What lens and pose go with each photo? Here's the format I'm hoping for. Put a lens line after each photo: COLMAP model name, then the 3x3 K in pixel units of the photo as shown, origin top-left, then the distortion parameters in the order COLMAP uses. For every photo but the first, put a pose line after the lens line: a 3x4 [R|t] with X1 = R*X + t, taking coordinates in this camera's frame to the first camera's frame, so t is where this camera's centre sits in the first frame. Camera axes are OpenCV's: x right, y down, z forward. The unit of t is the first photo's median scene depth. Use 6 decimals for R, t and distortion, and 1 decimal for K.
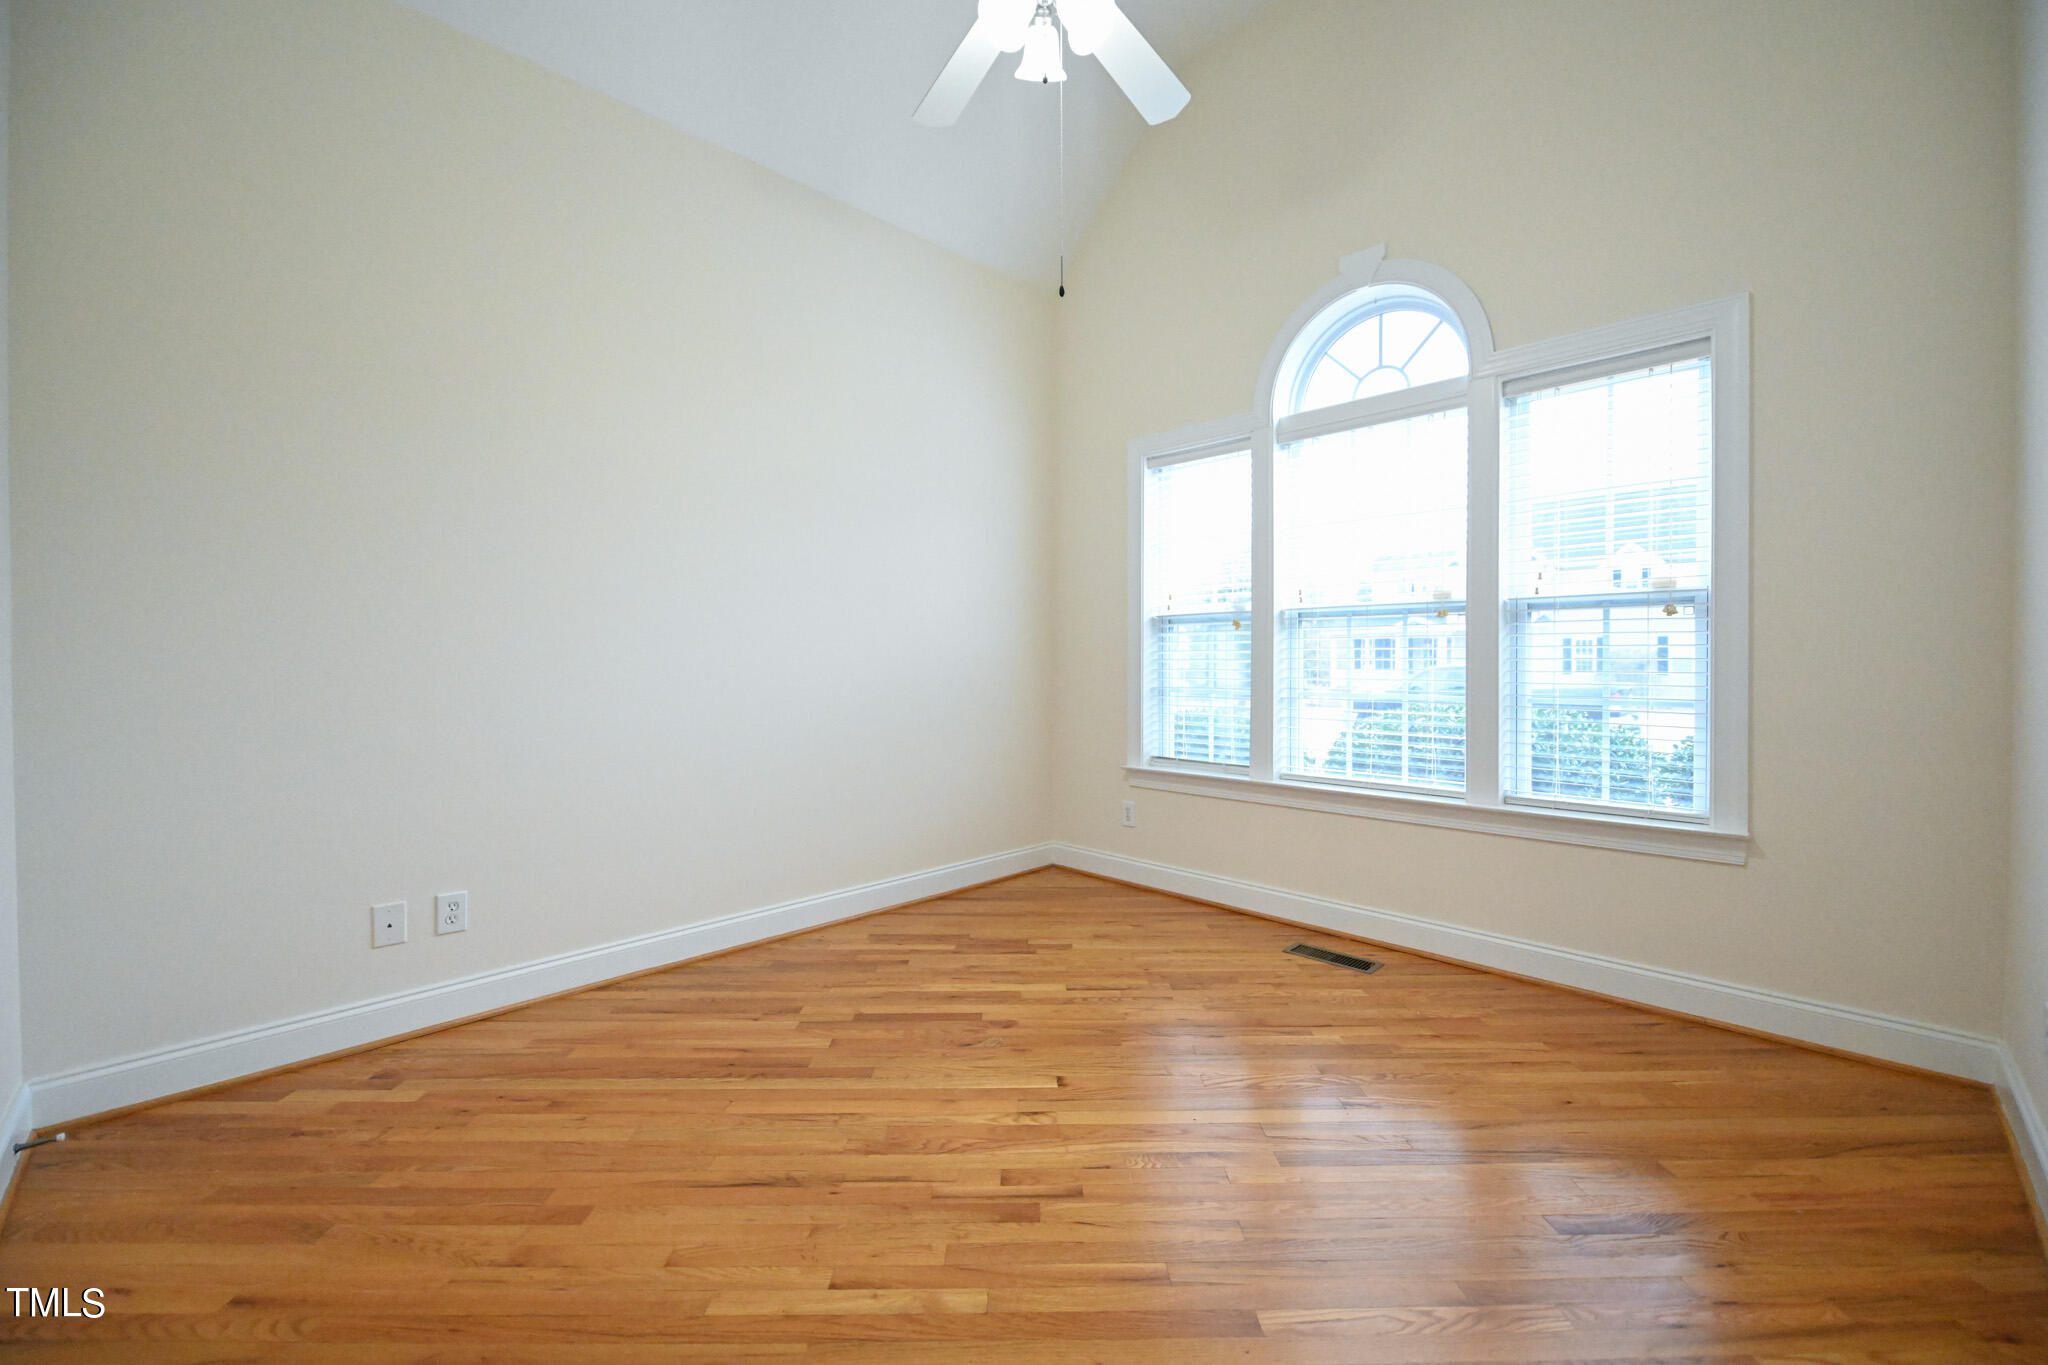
lens RADIAL K [[803.8, 0, 1031.3], [0, 803.8, 671.4], [0, 0, 1]] dist [-0.009661, -0.000414]
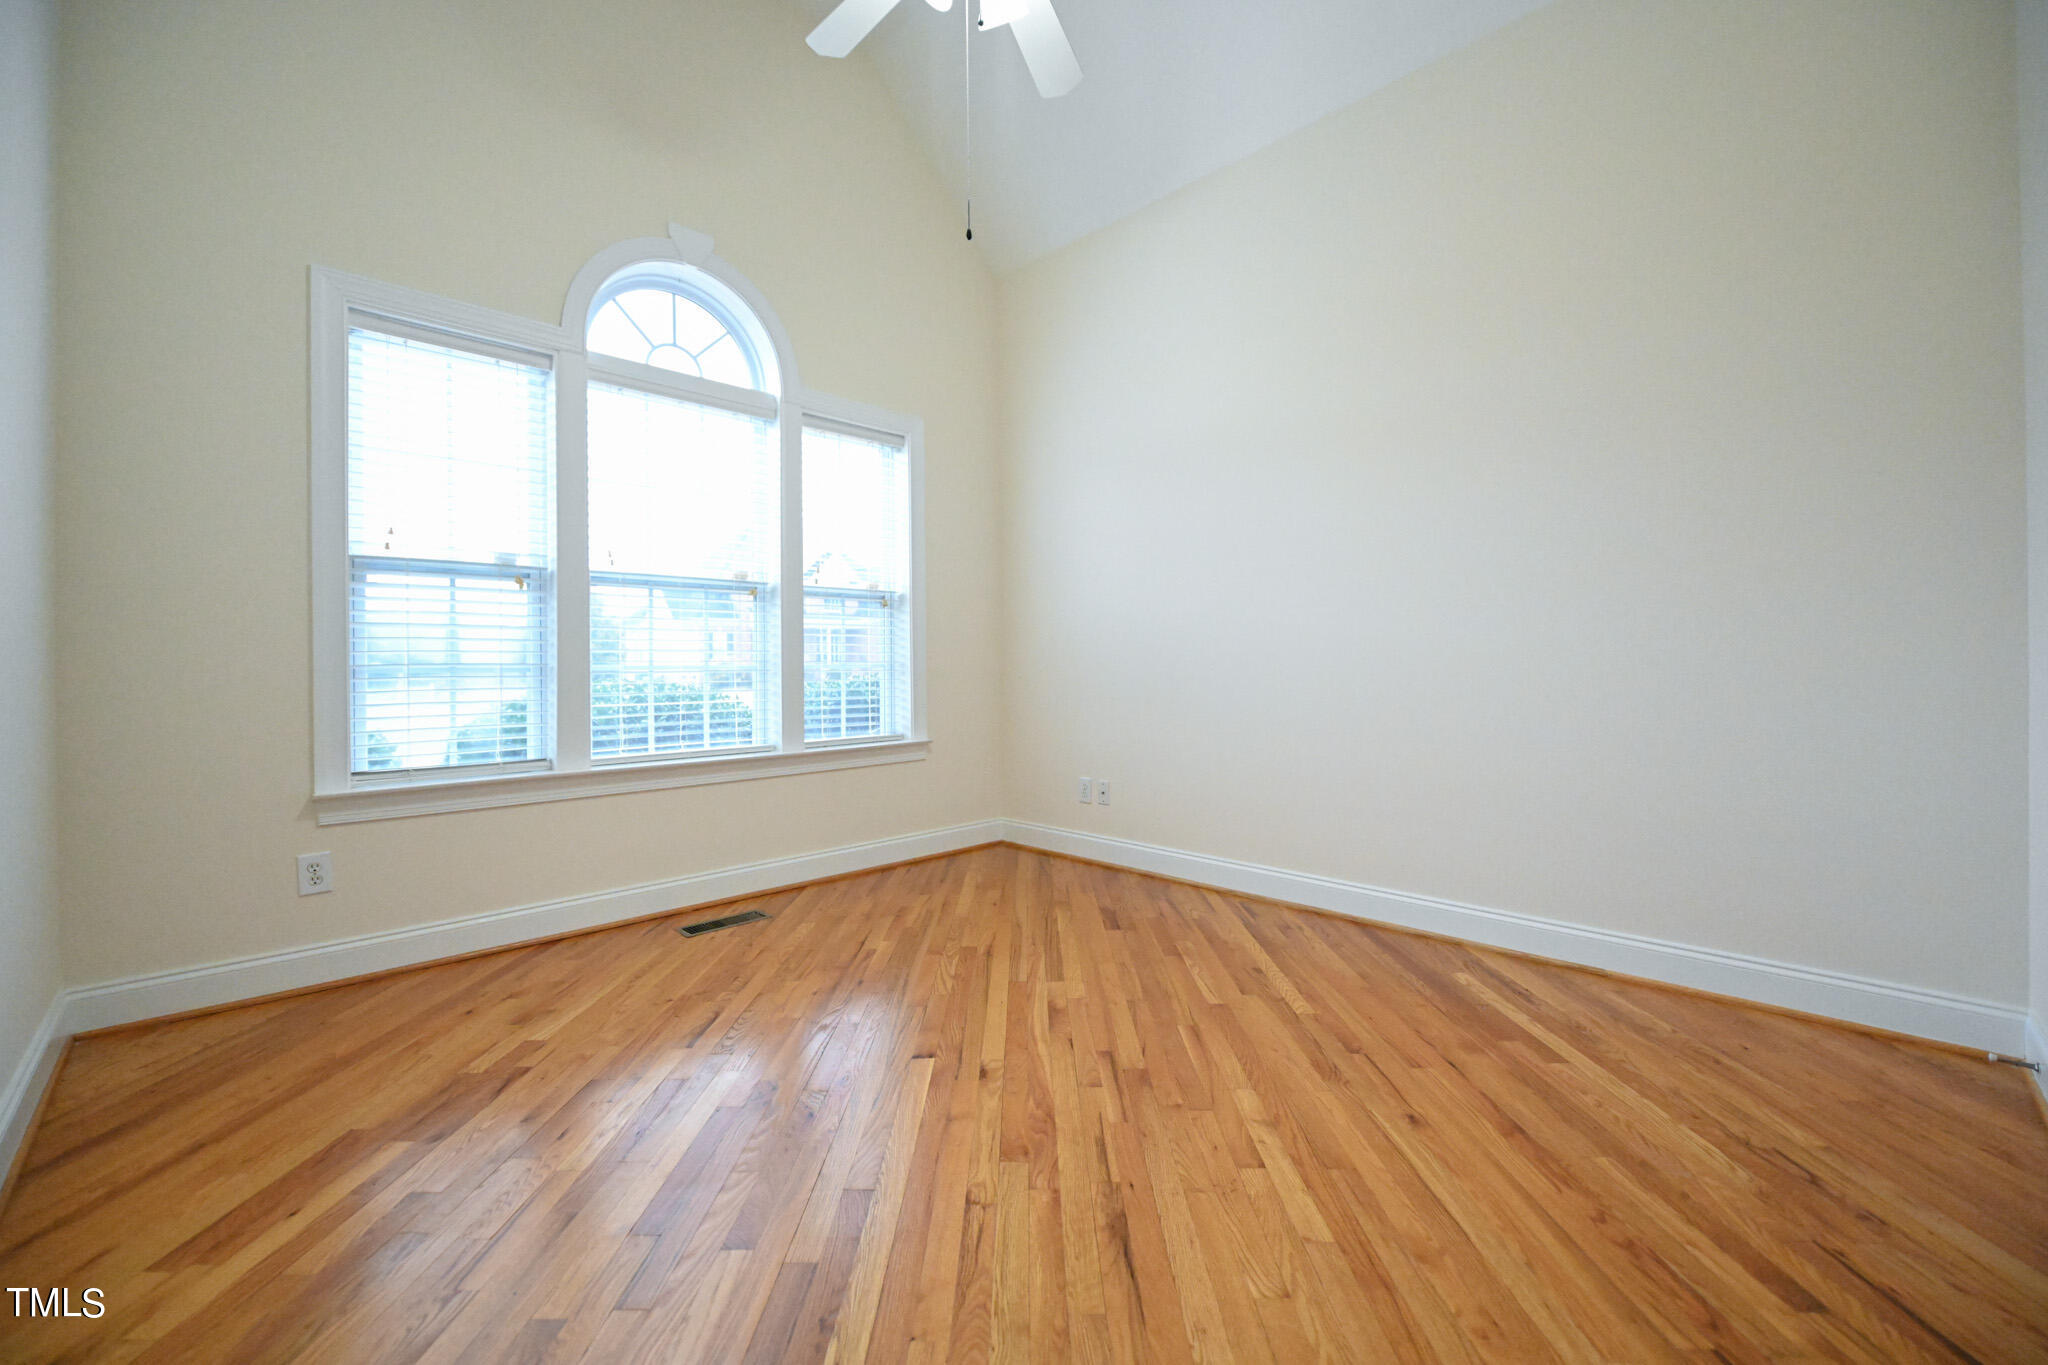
lens RADIAL K [[843.8, 0, 1025.9], [0, 843.8, 669.4], [0, 0, 1]] dist [-0.096169, -0.000168]
pose [[-0.024867, -0.035882, 0.999047, -0.633105], [-0.009474, 0.999319, 0.035656, -0.009216], [-0.999646, -0.008578, -0.025190, 0.590932]]
